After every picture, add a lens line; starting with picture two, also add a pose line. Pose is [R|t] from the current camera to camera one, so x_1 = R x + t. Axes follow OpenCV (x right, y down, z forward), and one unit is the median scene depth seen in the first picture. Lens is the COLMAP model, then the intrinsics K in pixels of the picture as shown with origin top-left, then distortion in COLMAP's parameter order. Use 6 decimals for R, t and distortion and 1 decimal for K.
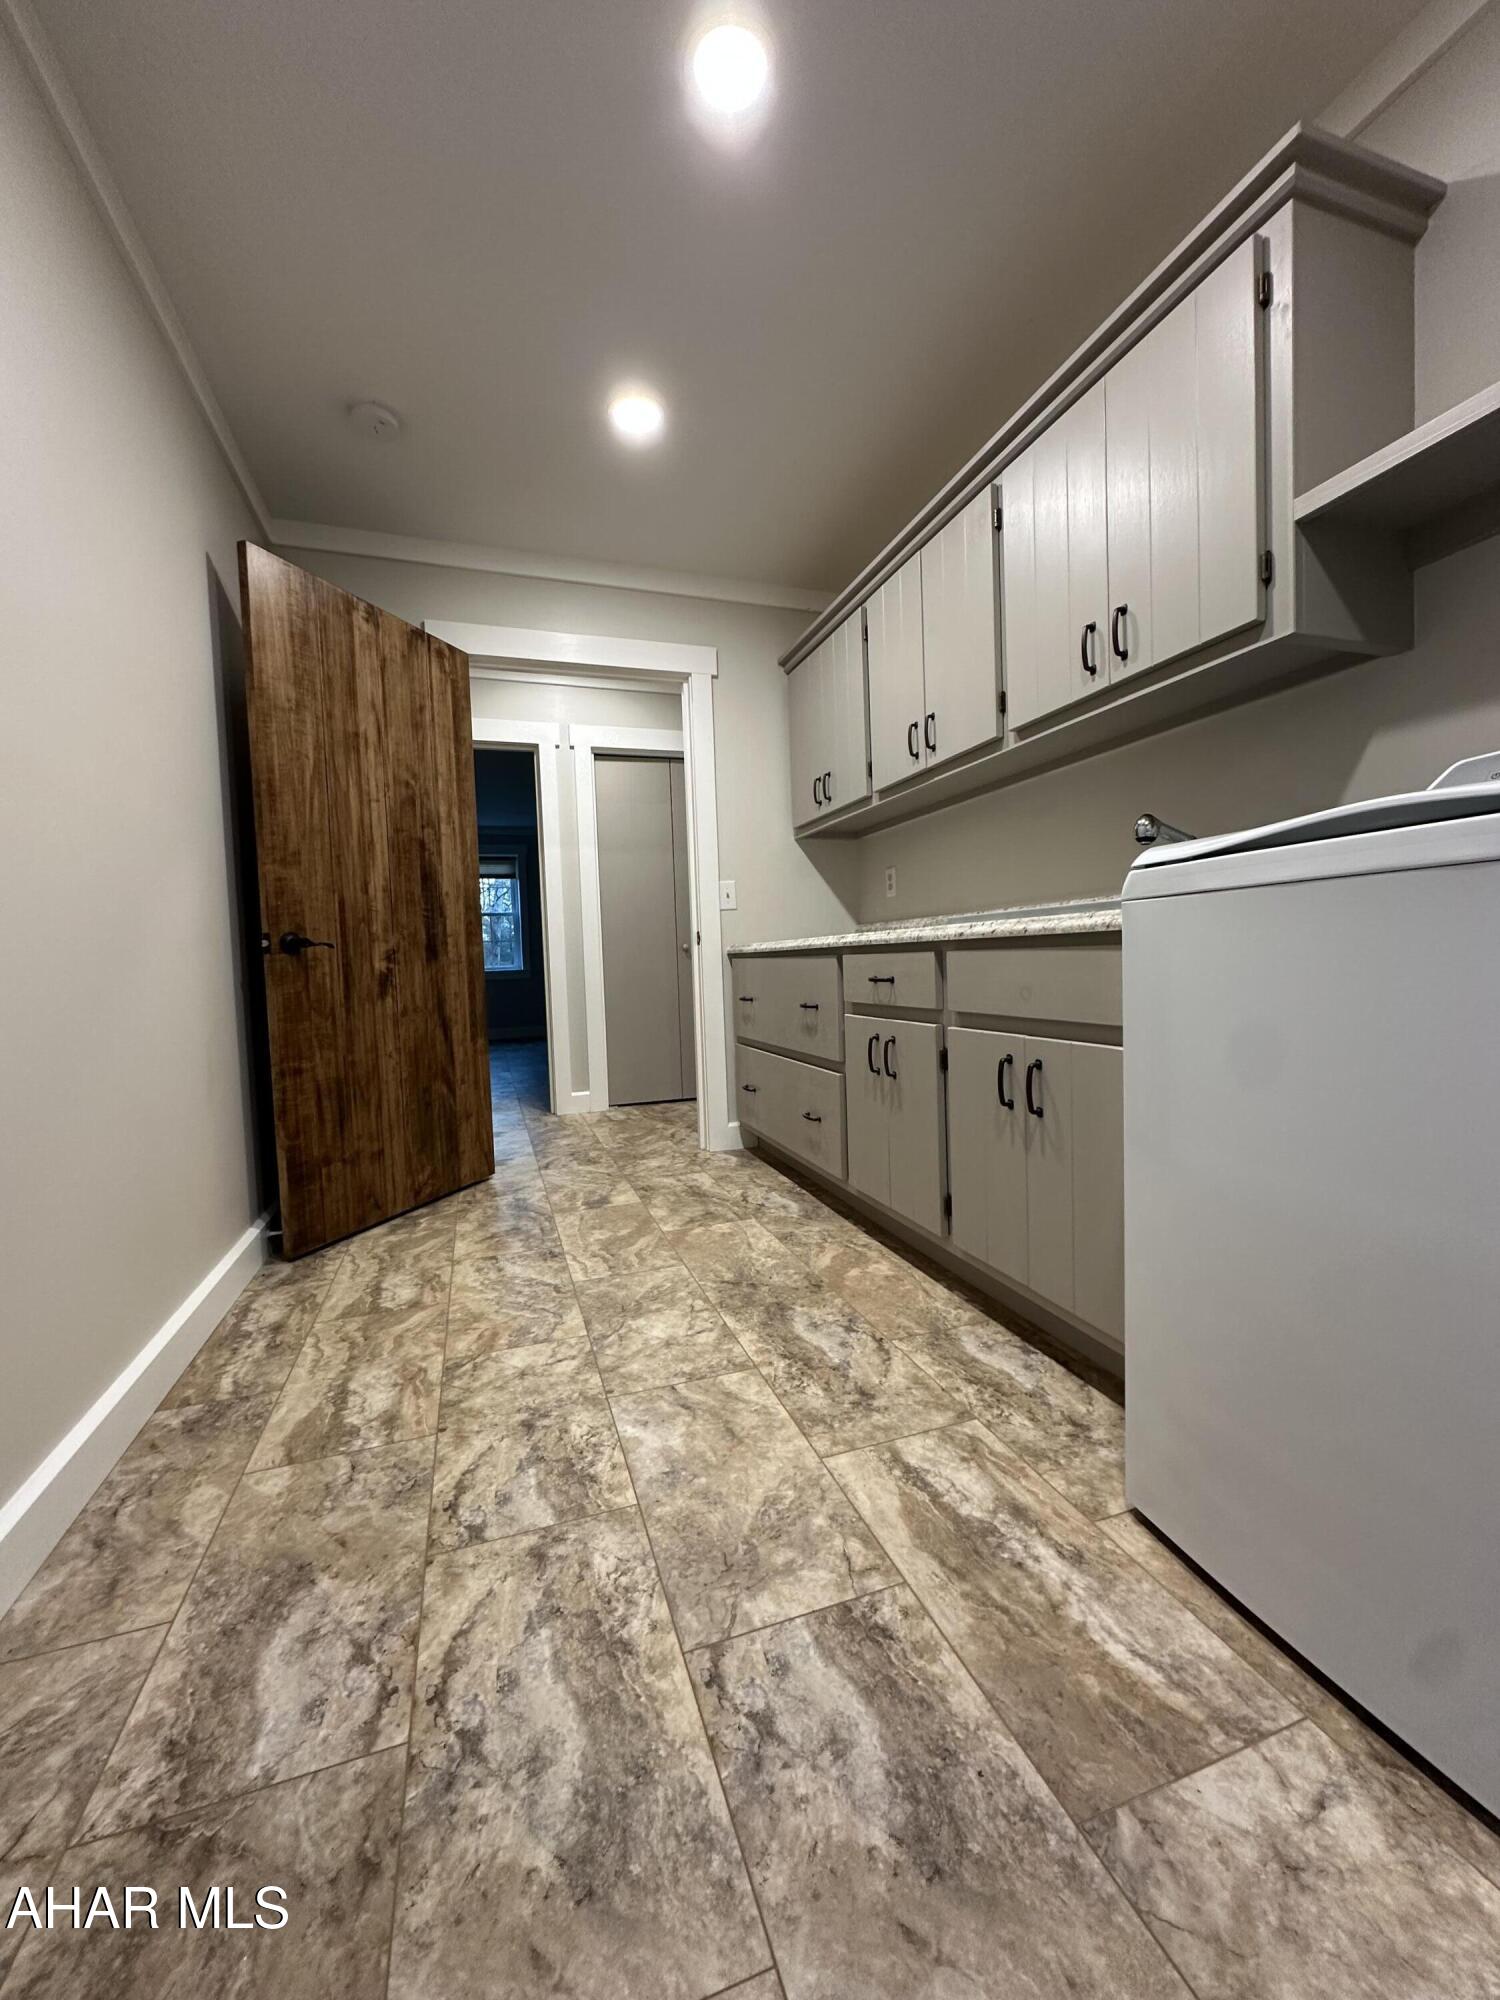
lens RADIAL K [[794.3, 0, 750.0], [0, 794.3, 1000.0], [0, 0, 1]] dist [-0.003178, 0.000116]
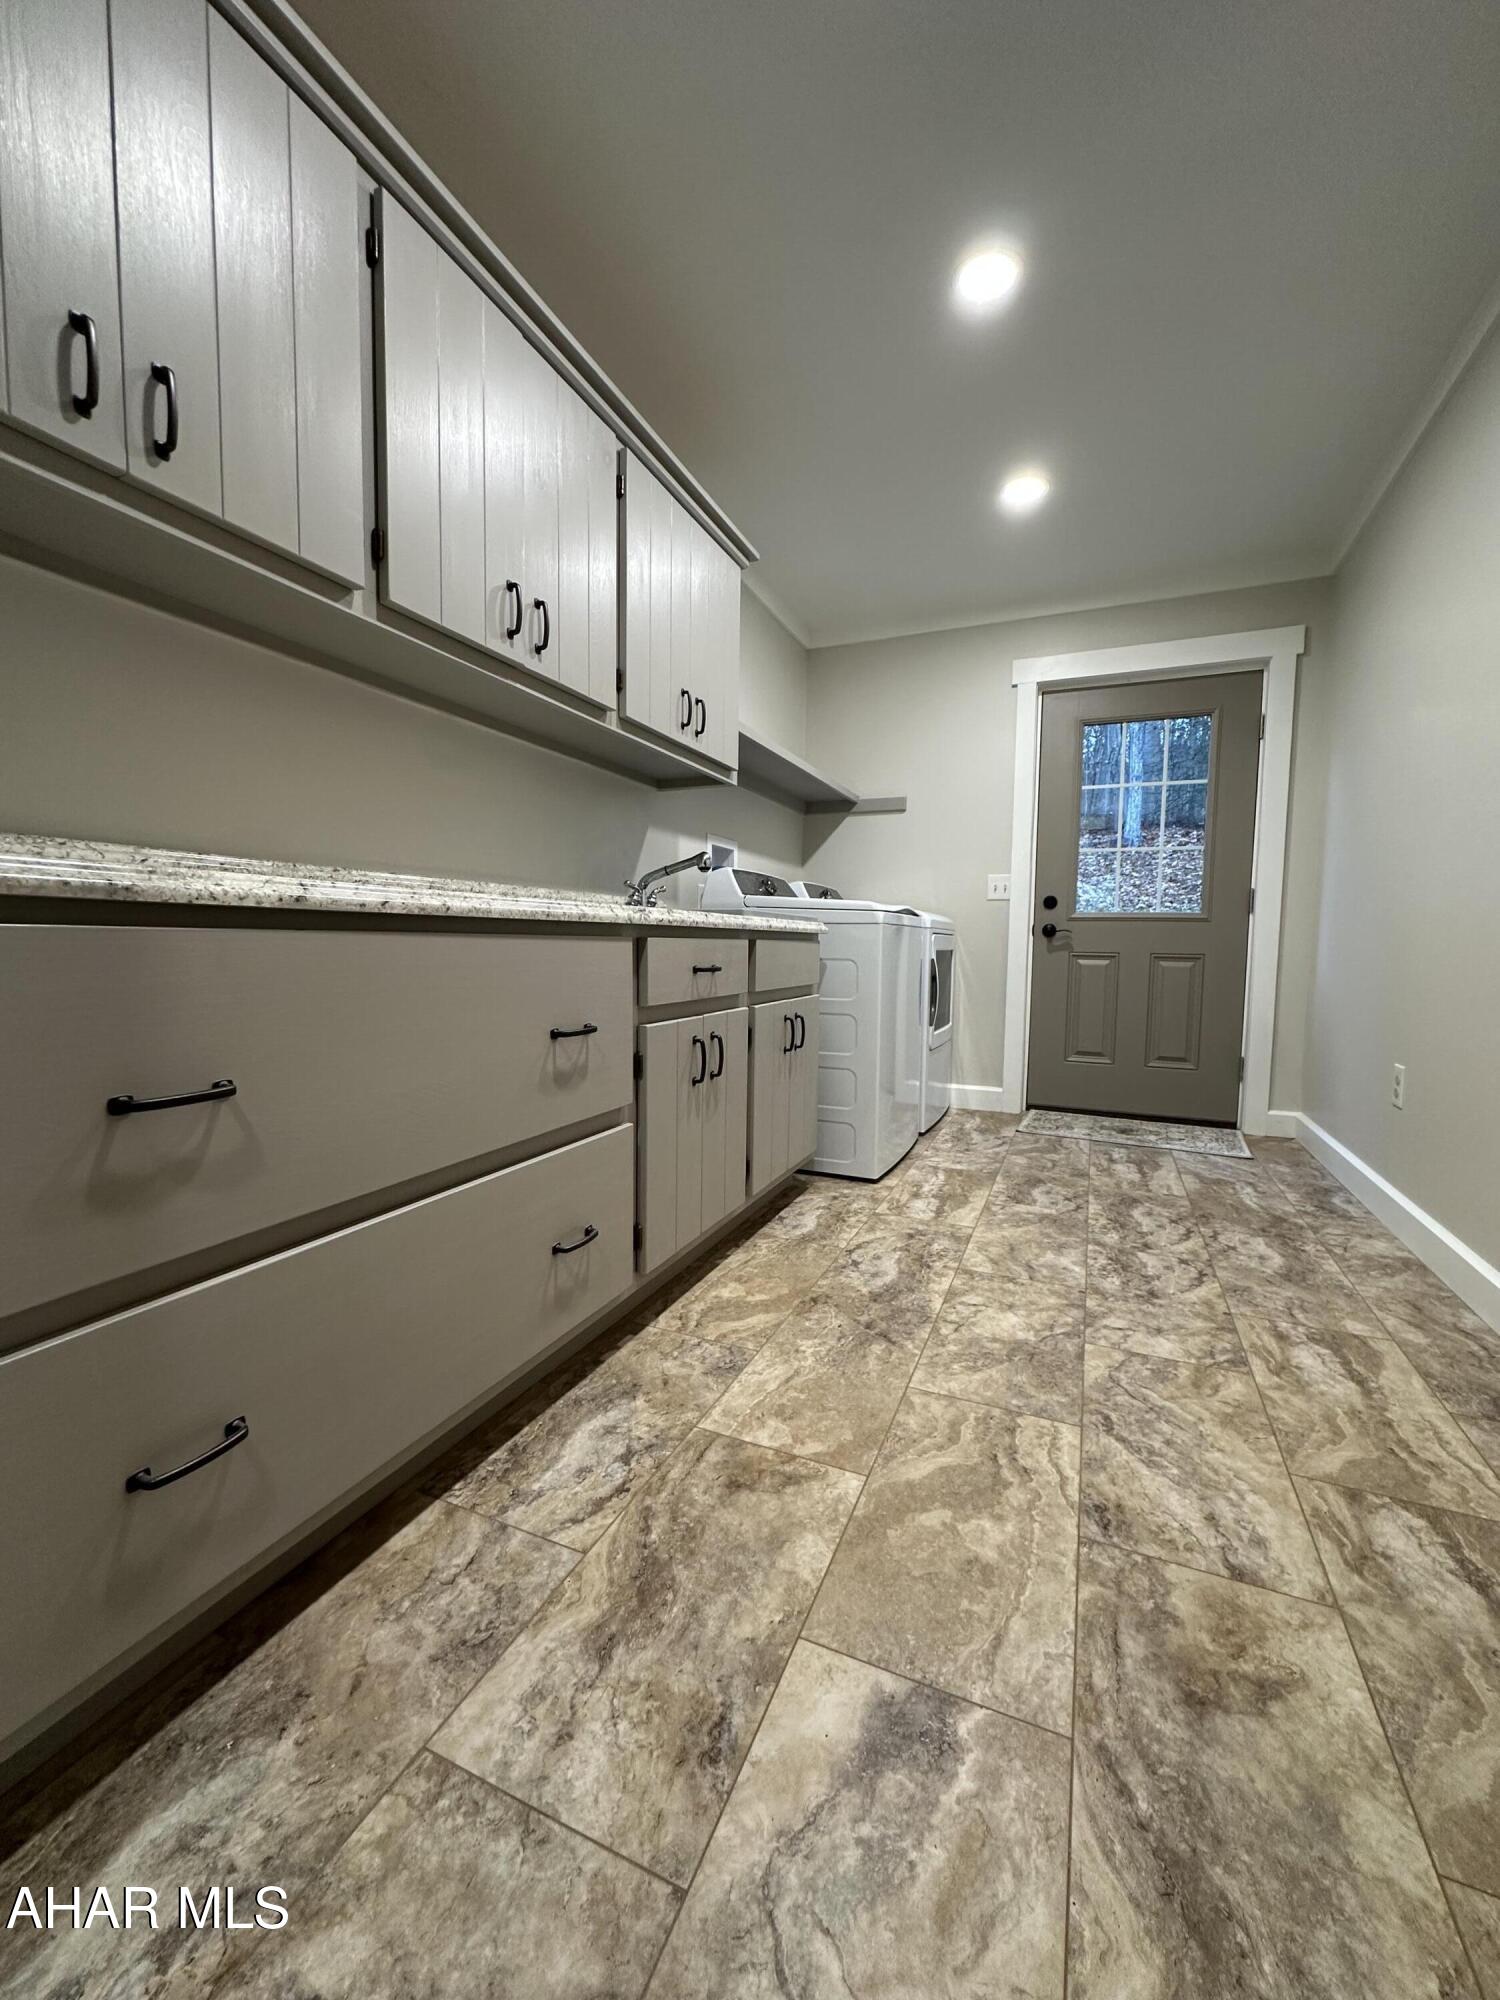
lens RADIAL K [[794.3, 0, 750.0], [0, 794.3, 1000.0], [0, 0, 1]] dist [-0.003178, 0.000116]
pose [[-0.739925, -0.027127, 0.672142, -0.533831], [0.044169, 0.995071, 0.088784, -0.080106], [-0.671237, 0.095381, -0.735080, 1.927539]]
